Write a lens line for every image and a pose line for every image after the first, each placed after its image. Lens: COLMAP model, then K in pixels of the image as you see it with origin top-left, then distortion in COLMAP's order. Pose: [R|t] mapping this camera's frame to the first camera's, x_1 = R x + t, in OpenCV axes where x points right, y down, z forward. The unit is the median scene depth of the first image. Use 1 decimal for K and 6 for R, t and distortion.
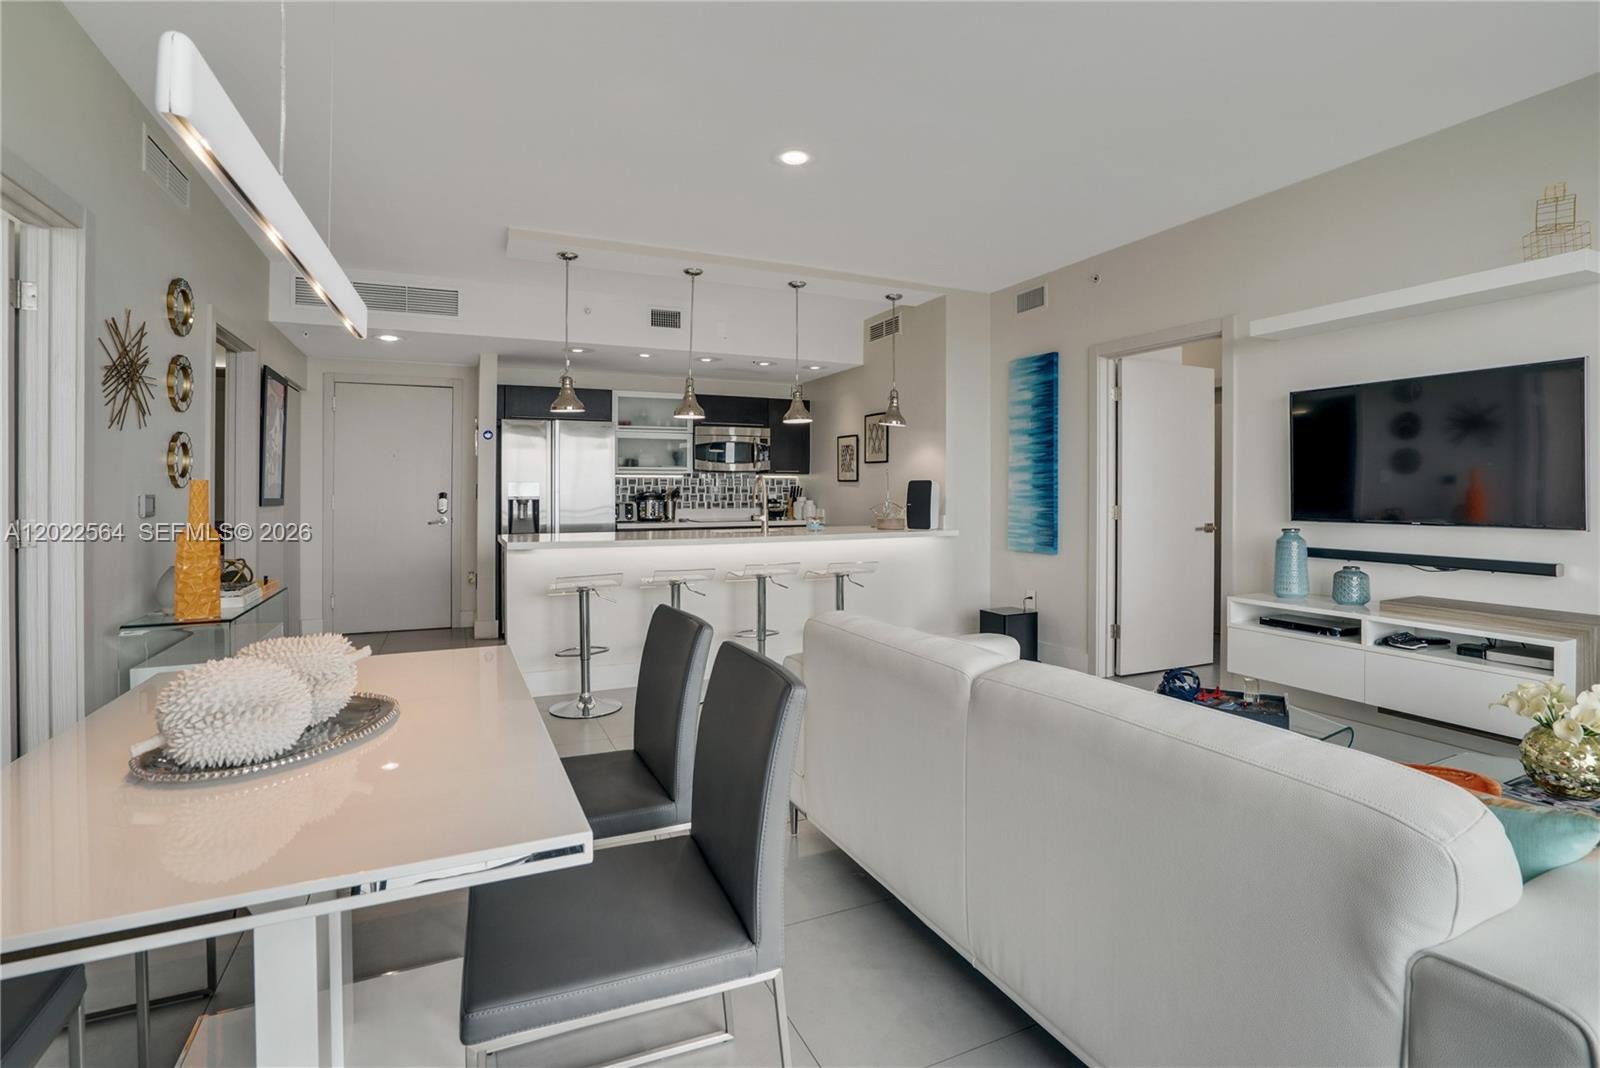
lens RADIAL K [[775.0, 0, 801.6], [0, 775.0, 496.9], [0, 0, 1]] dist [-0.000664, 0.000136]
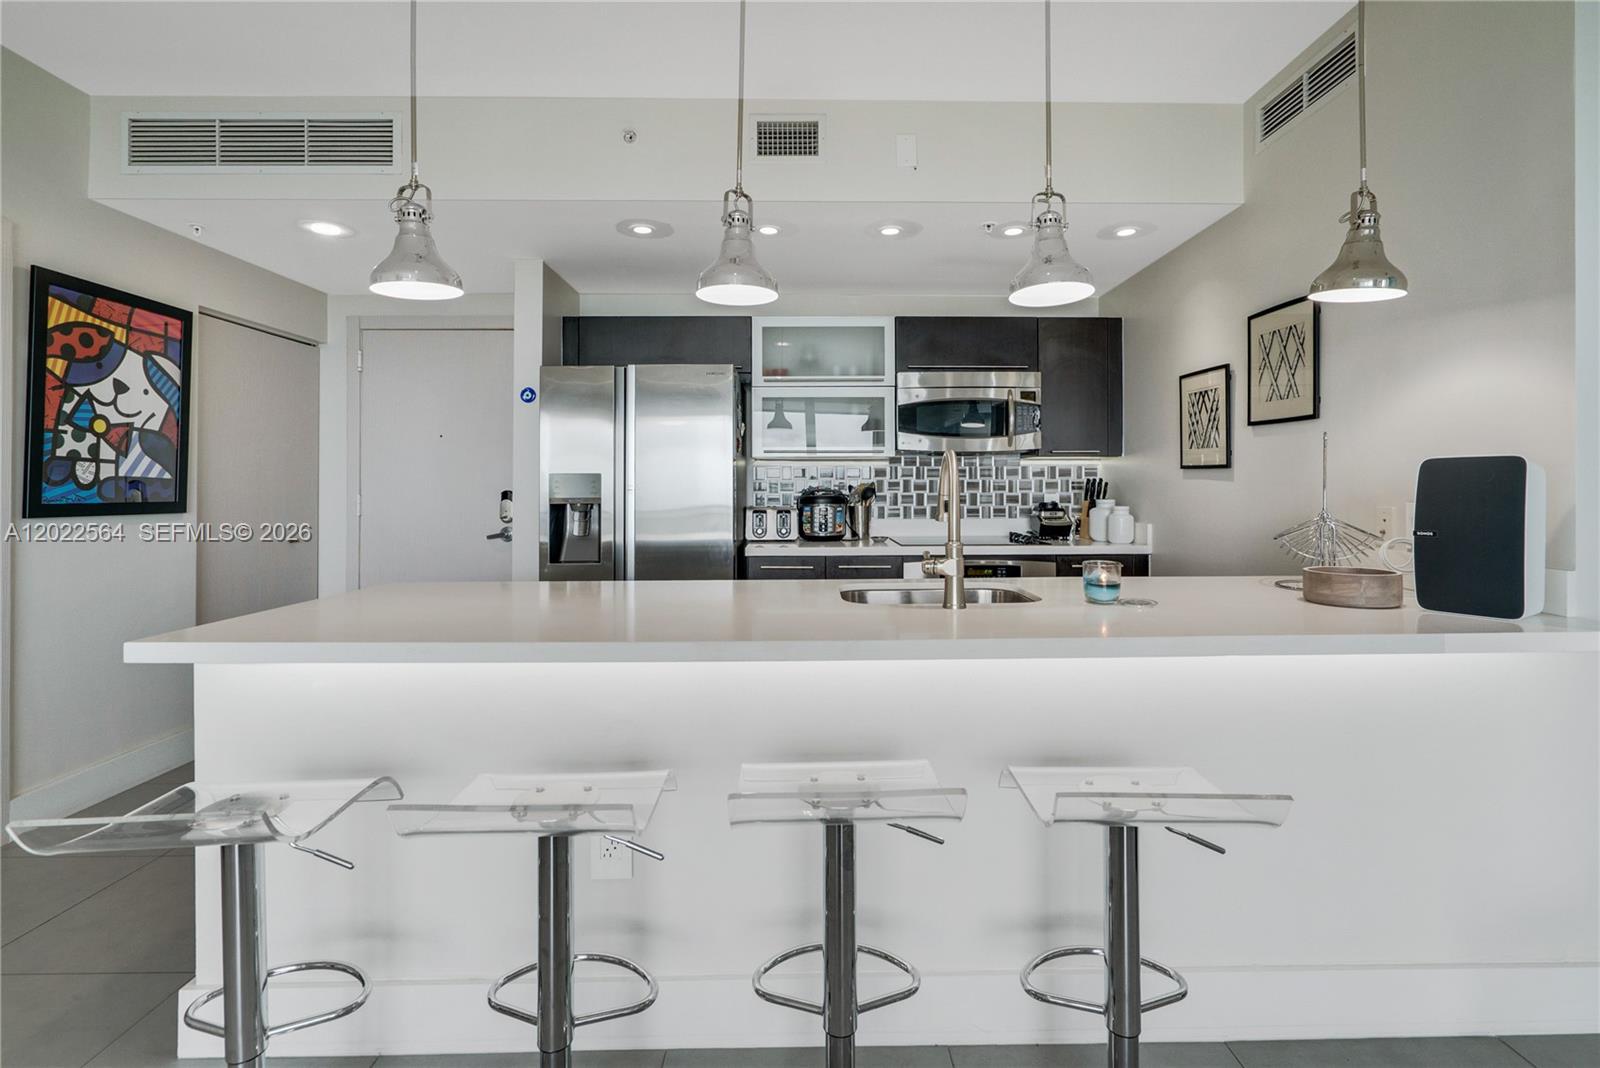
lens RADIAL K [[751.1, 0, 813.1], [0, 751.1, 489.2], [0, 0, 1]] dist [0.001605, 0.000726]
pose [[0.915461, 0.001760, -0.402404, 0.026513], [-0.002203, 0.999997, -0.000638, -0.006777], [0.402402, 0.001470, 0.915462, 0.496985]]
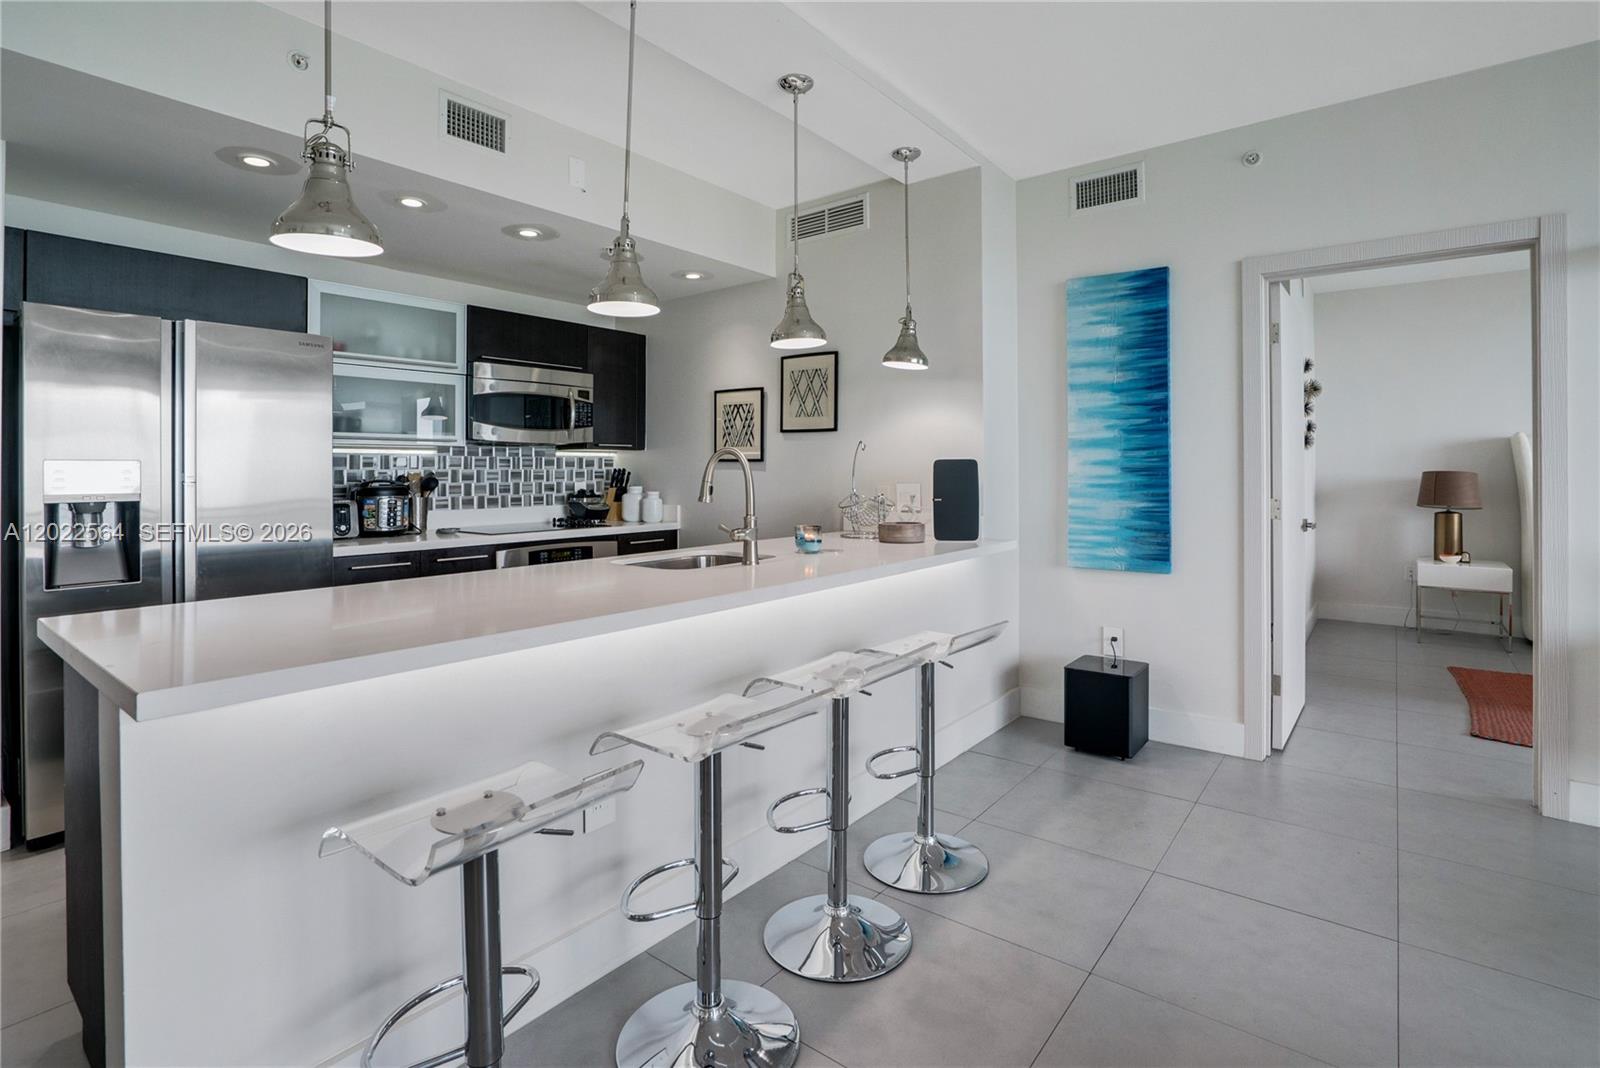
lens RADIAL K [[764.9, 0, 808.5], [0, 764.9, 472.3], [0, 0, 1]] dist [-0.052699, 0.011846]
pose [[0.888505, -0.003845, 0.458851, -0.179020], [0.007247, 0.999958, -0.005653, -0.007464], [-0.458810, 0.008348, 0.888495, 0.424489]]
